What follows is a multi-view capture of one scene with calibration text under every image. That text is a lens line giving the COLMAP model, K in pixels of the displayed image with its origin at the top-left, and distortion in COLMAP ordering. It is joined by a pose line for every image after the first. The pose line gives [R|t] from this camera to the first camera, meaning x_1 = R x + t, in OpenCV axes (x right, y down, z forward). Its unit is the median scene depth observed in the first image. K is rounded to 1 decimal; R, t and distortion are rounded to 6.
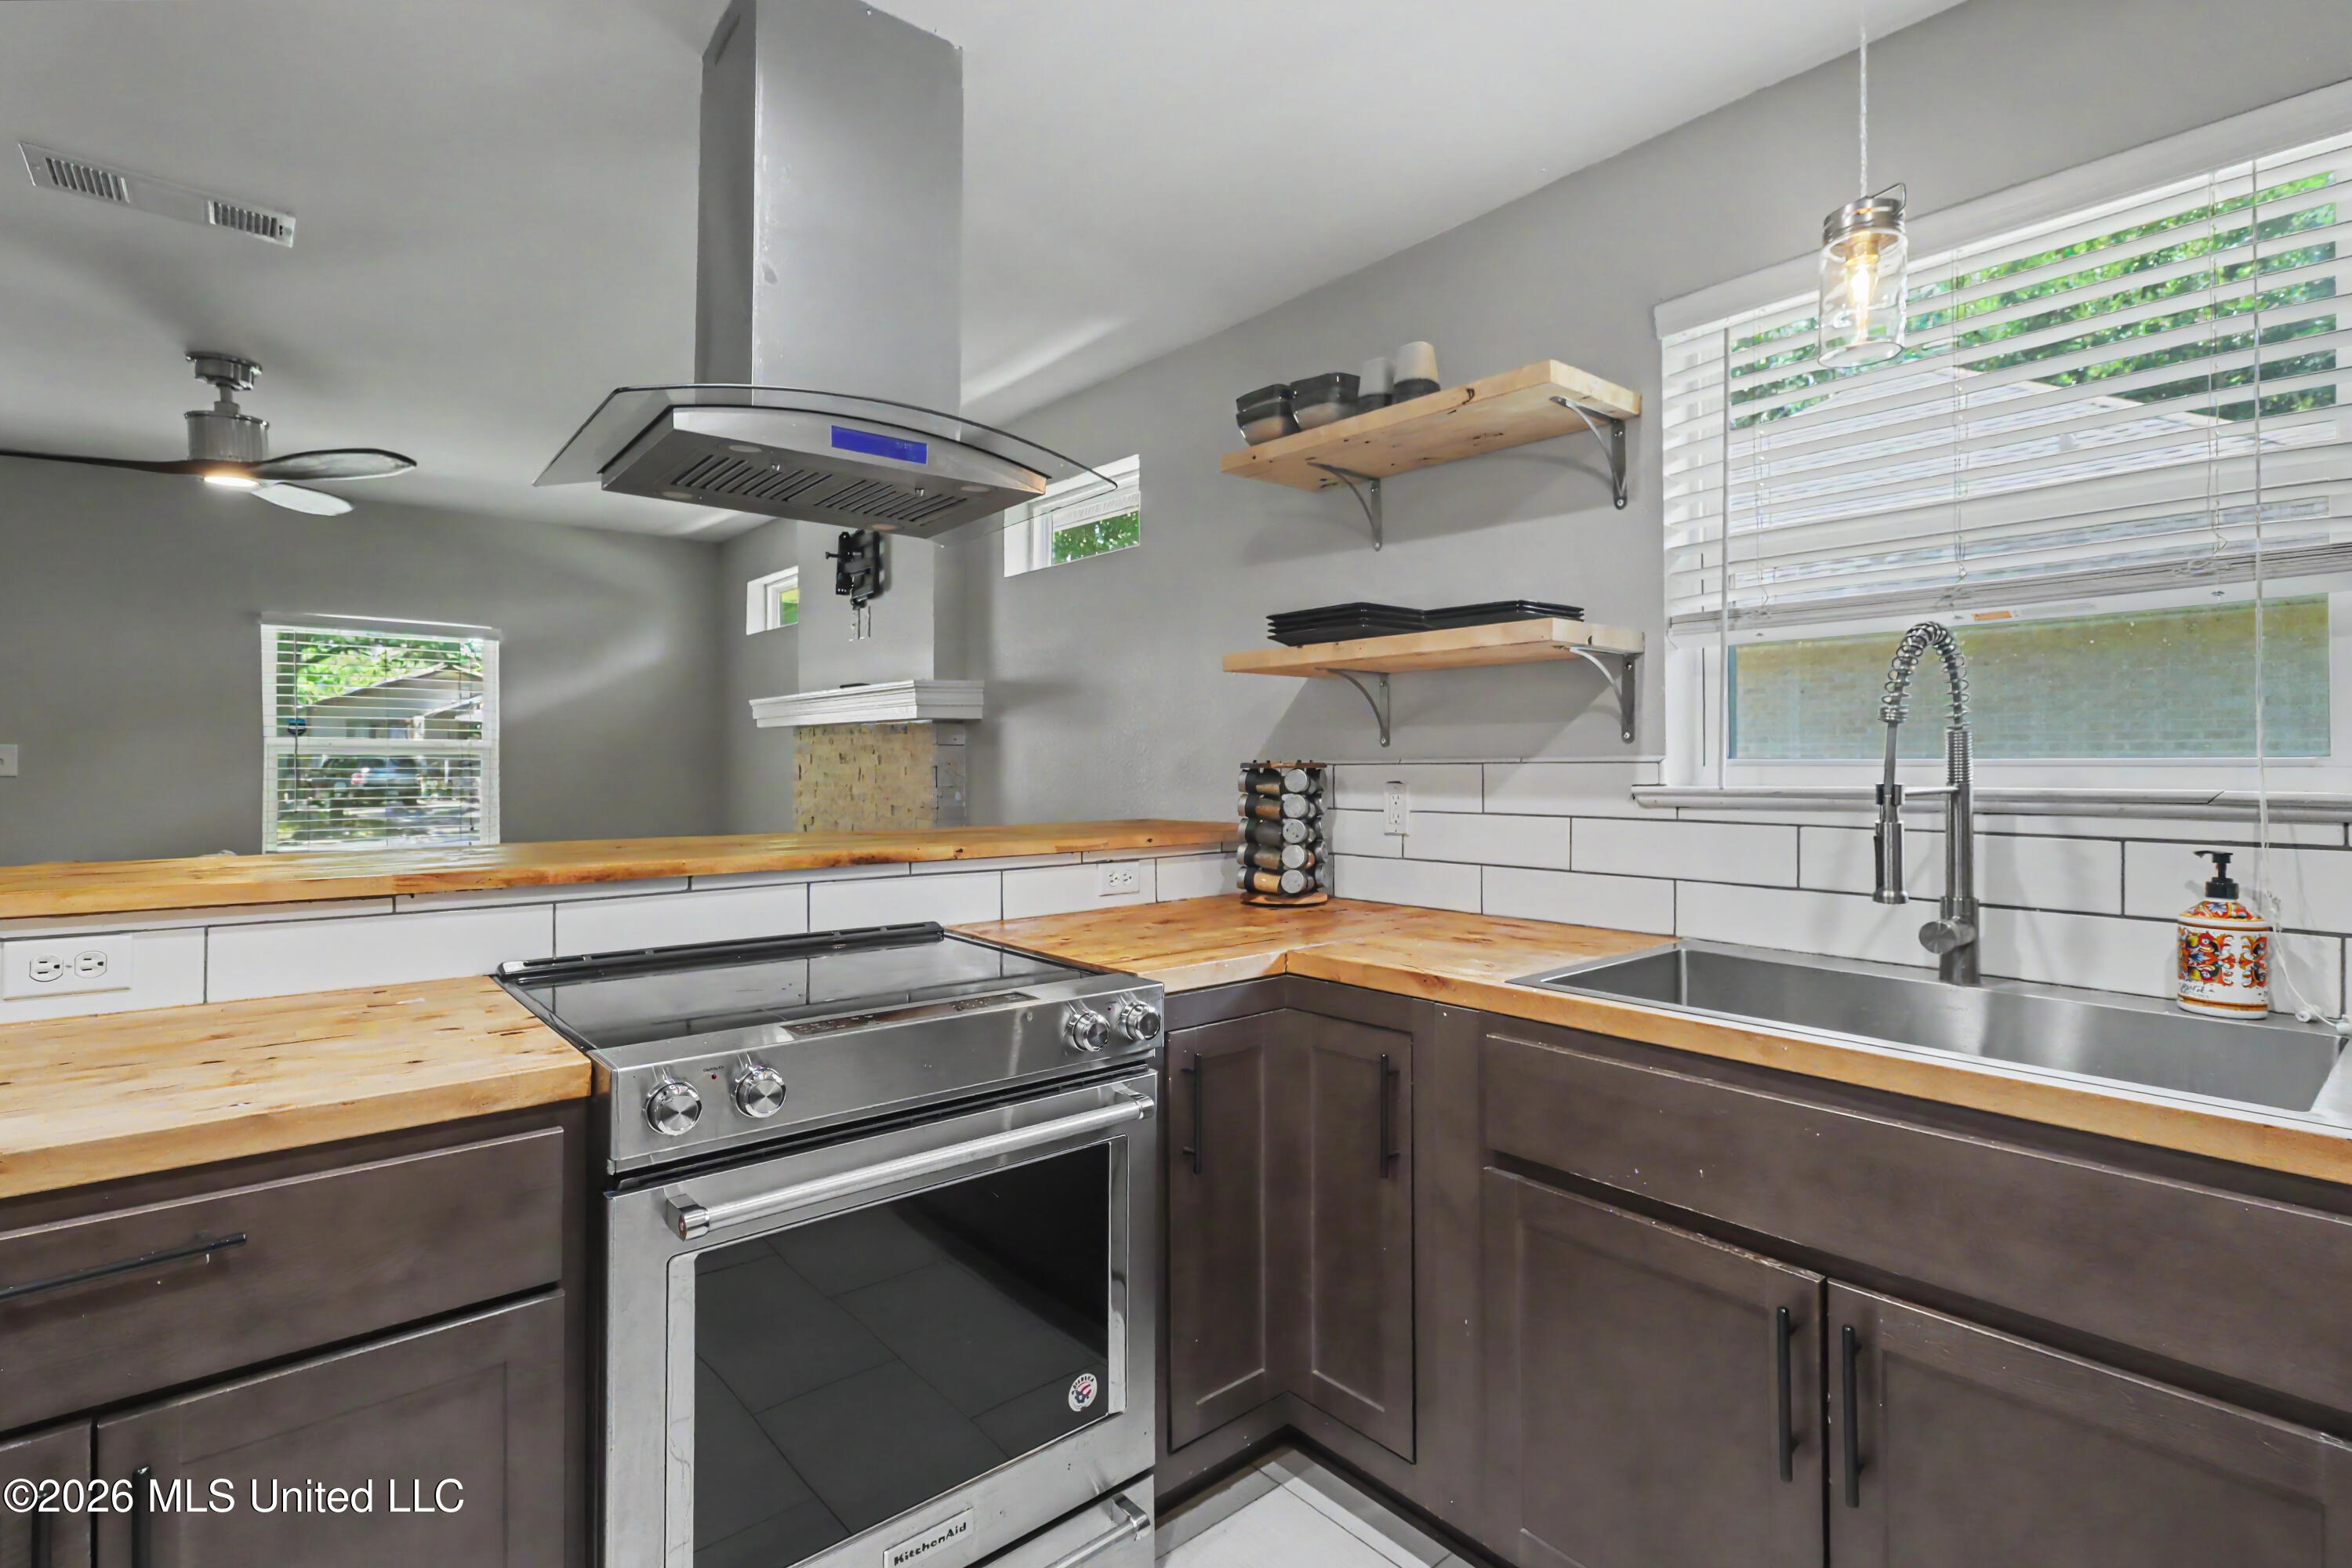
lens RADIAL K [[1110.7, 0, 1173.2], [0, 1110.7, 759.3], [0, 0, 1]] dist [-0.003255, 0.000132]
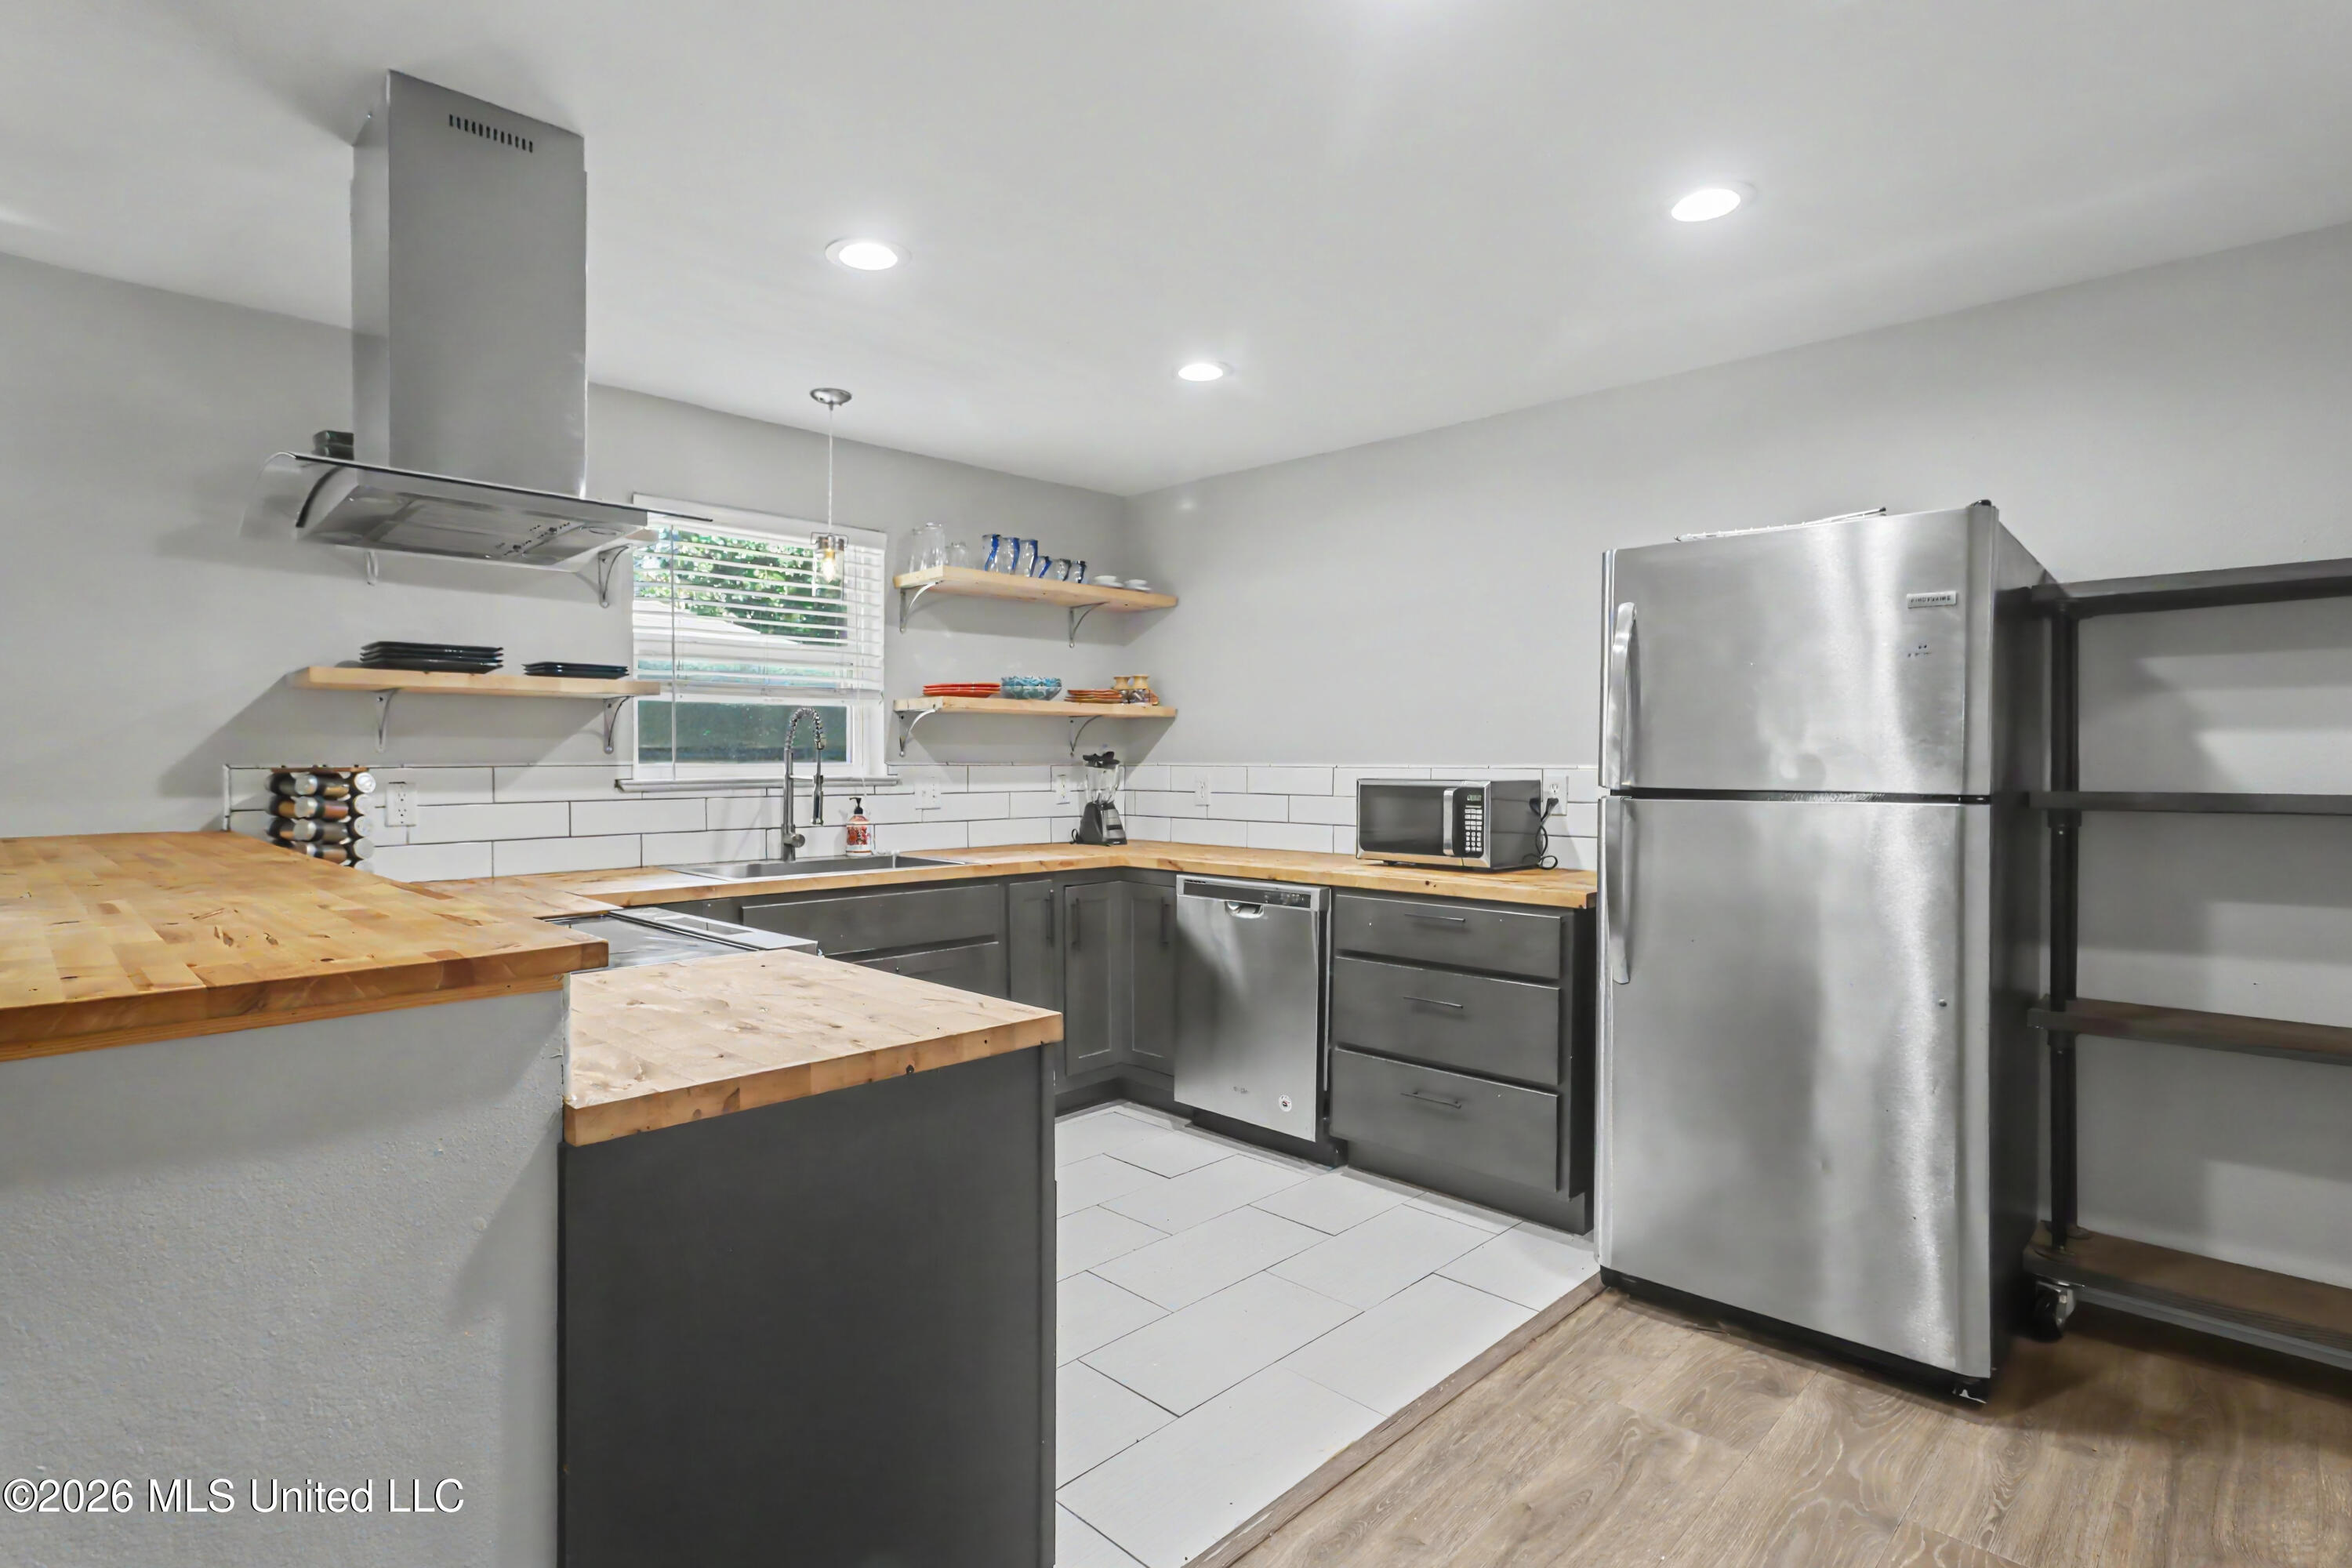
lens RADIAL K [[1156.6, 0, 1168.2], [0, 1156.6, 767.0], [0, 0, 1]] dist [-0.001585, 0.000447]
pose [[-0.090561, -0.007814, 0.995860, -1.408687], [-0.005275, 0.999959, 0.007366, -0.012628], [-0.995877, -0.004586, -0.090599, 0.352515]]
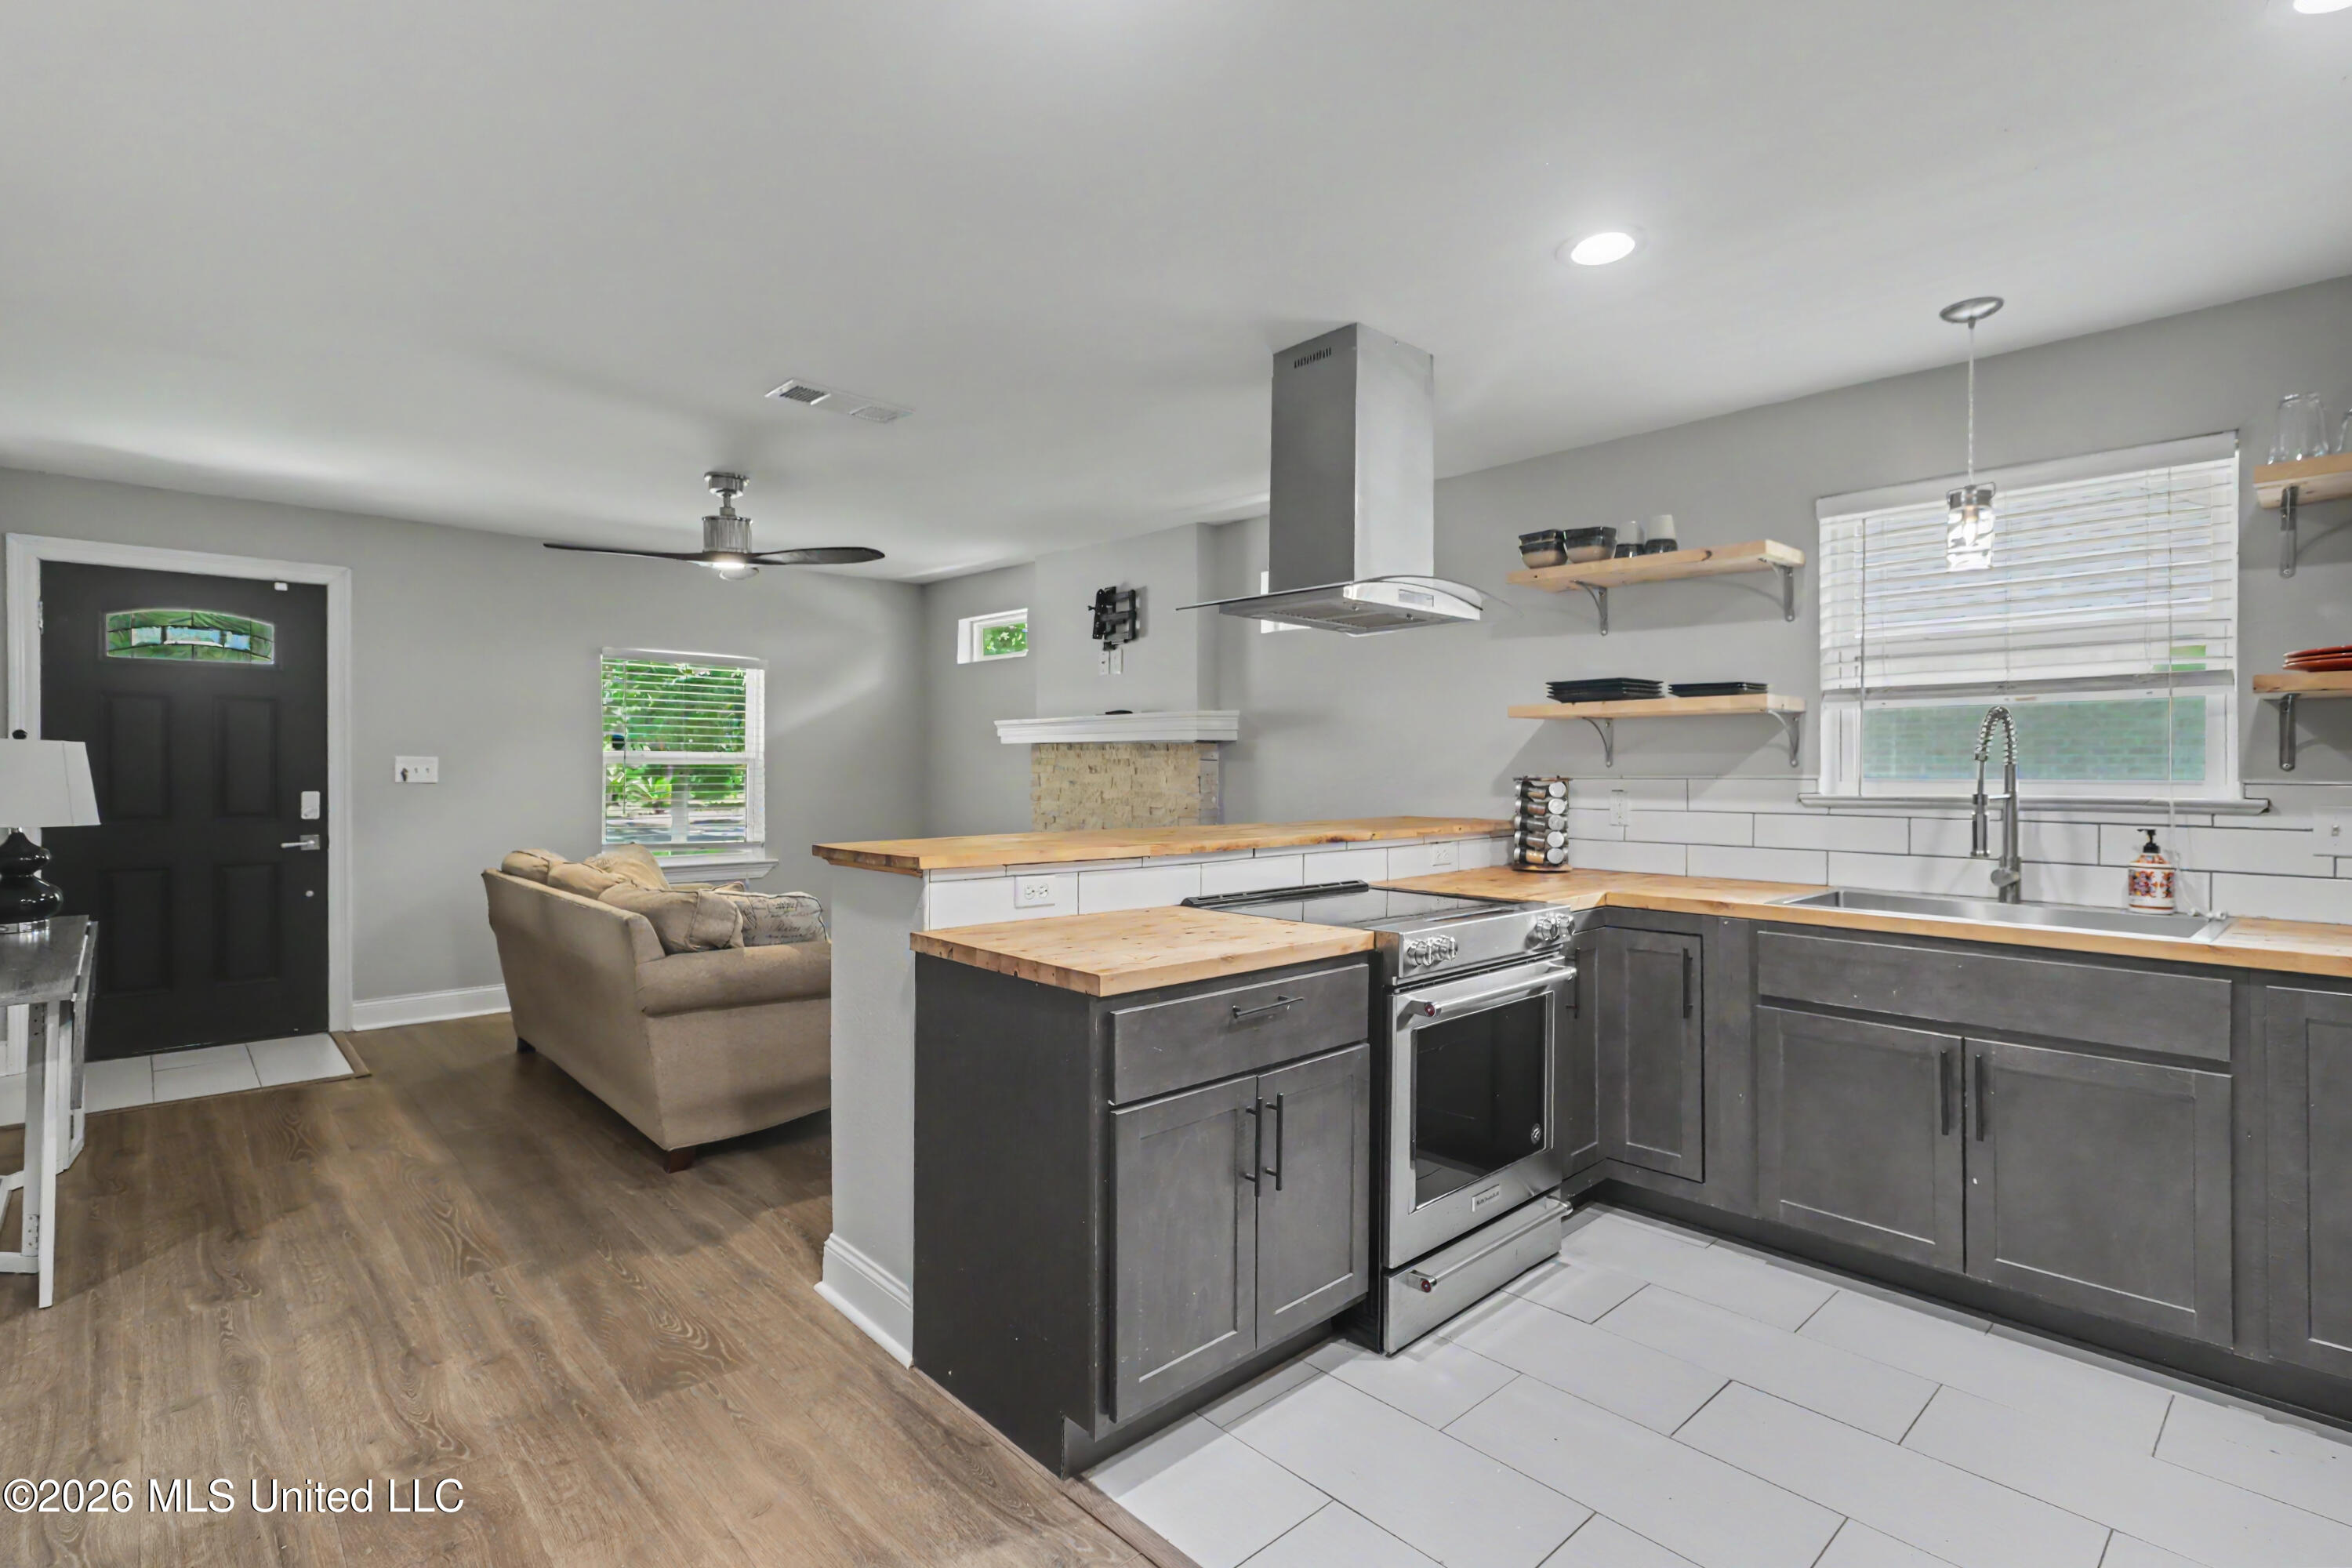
lens RADIAL K [[1120.2, 0, 1169.2], [0, 1120.2, 762.3], [0, 0, 1]] dist [-0.000311, 0.000221]
pose [[0.999003, 0.001749, 0.044612, -0.597485], [-0.001827, 0.999997, 0.001708, -0.023509], [-0.044609, -0.001787, 0.999003, -0.613855]]
